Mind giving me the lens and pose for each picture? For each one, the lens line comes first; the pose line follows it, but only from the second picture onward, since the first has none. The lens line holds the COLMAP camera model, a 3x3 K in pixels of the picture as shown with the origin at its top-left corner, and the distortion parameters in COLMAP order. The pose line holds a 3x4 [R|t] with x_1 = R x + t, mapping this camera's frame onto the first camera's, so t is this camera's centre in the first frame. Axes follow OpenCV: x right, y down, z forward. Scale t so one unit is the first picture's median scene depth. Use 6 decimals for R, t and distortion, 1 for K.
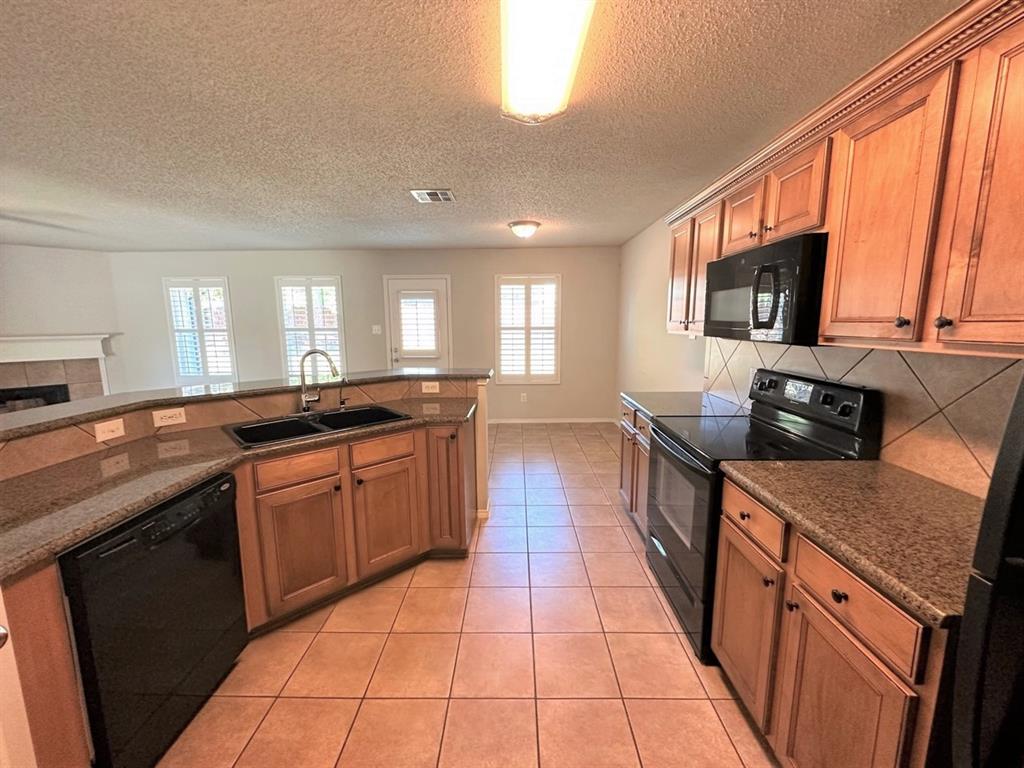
lens RADIAL K [[410.3, 0, 512.9], [0, 410.3, 380.8], [0, 0, 1]] dist [-0.003574, 0.001273]
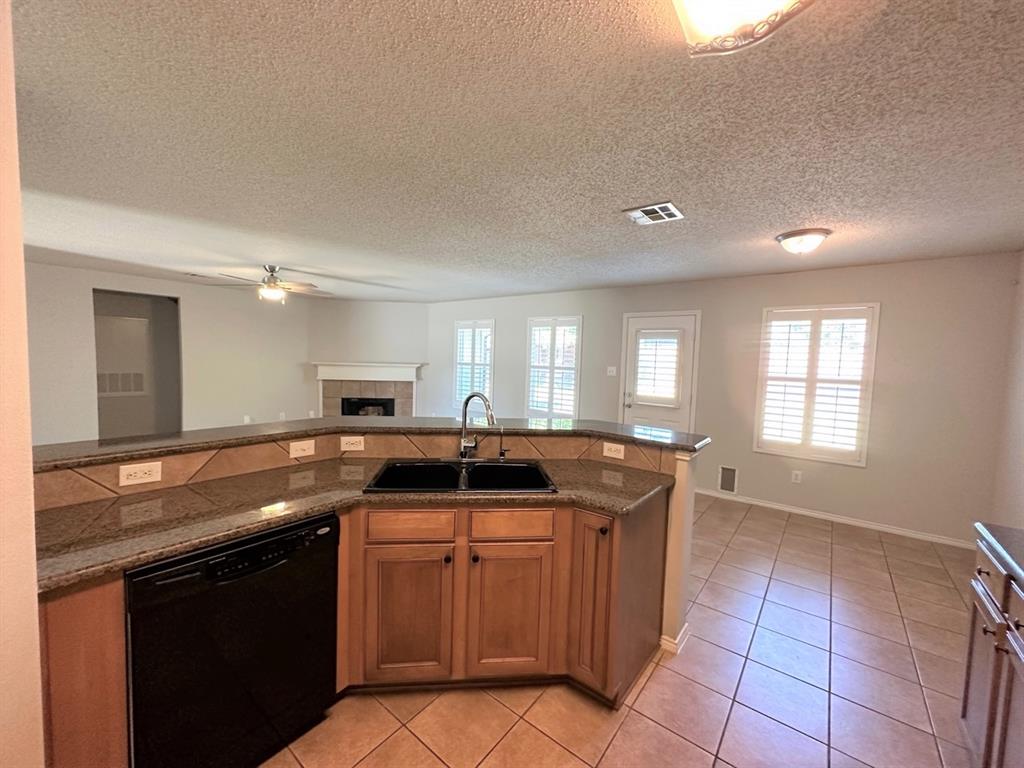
lens RADIAL K [[410.3, 0, 509.8], [0, 410.3, 381.9], [0, 0, 1]] dist [-0.003574, 0.001273]
pose [[0.790186, 0.068019, -0.609081, 0.110513], [-0.123379, 0.991130, -0.049381, -0.050892], [0.600319, 0.114168, 0.791570, 0.247790]]
